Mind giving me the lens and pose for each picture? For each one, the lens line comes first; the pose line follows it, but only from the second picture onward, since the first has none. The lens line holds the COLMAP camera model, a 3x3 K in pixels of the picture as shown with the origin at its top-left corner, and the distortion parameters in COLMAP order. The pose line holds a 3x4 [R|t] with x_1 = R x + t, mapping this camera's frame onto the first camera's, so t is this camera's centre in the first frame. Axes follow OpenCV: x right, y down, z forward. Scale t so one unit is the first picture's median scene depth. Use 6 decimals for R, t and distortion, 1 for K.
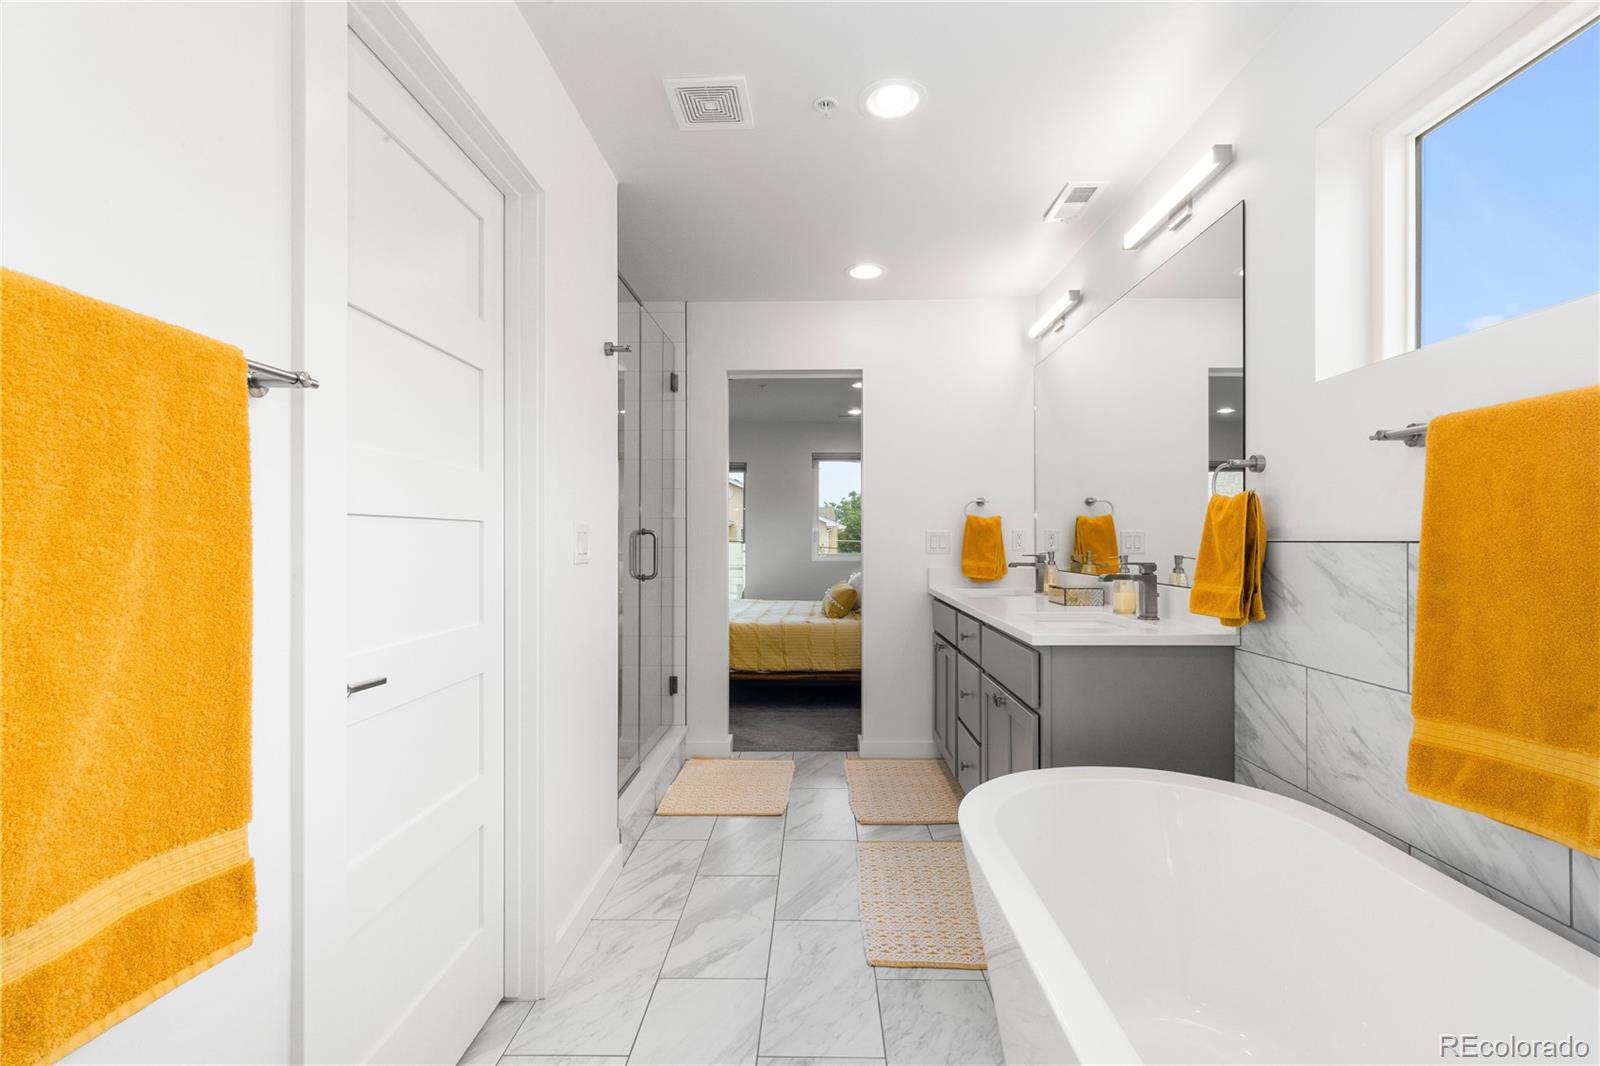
lens RADIAL K [[718.1, 0, 801.9], [0, 718.1, 542.6], [0, 0, 1]] dist [0.000082, -0.000327]
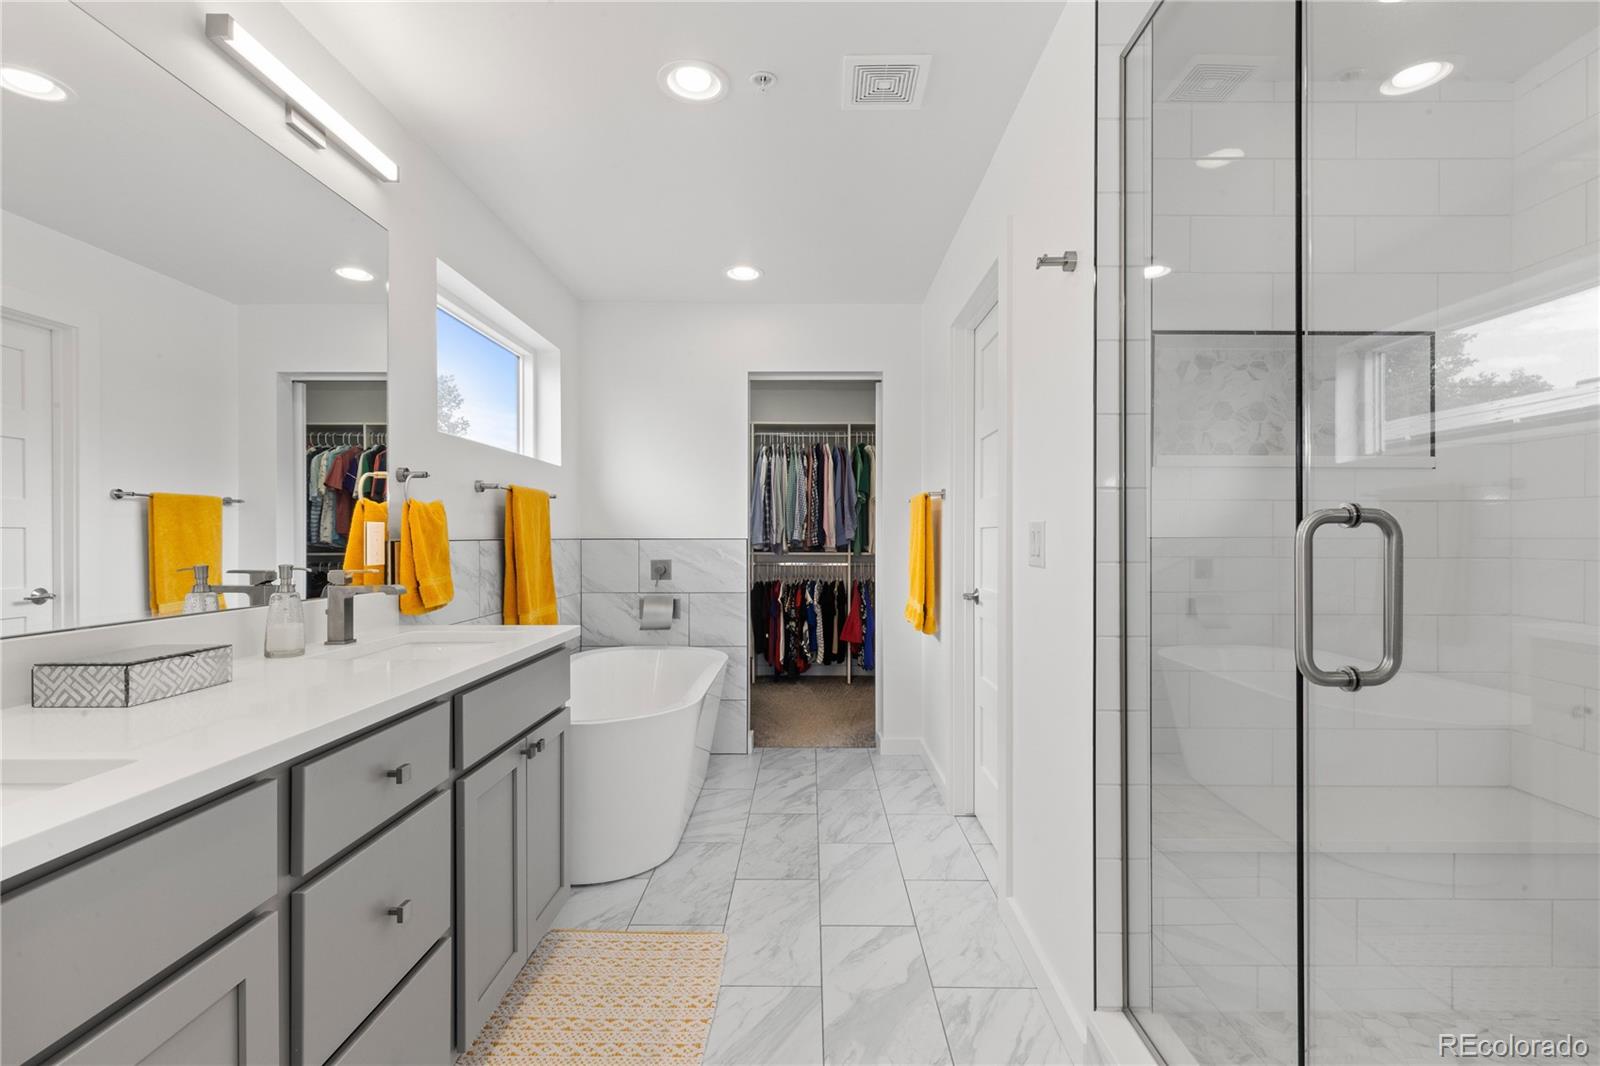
lens RADIAL K [[718.1, 0, 801.9], [0, 718.1, 542.6], [0, 0, 1]] dist [0.000082, -0.000327]
pose [[-0.999973, 0.000974, -0.007276, -0.011237], [0.000968, 0.999999, 0.000809, -0.000239], [0.007277, 0.000802, -0.999973, 1.958053]]
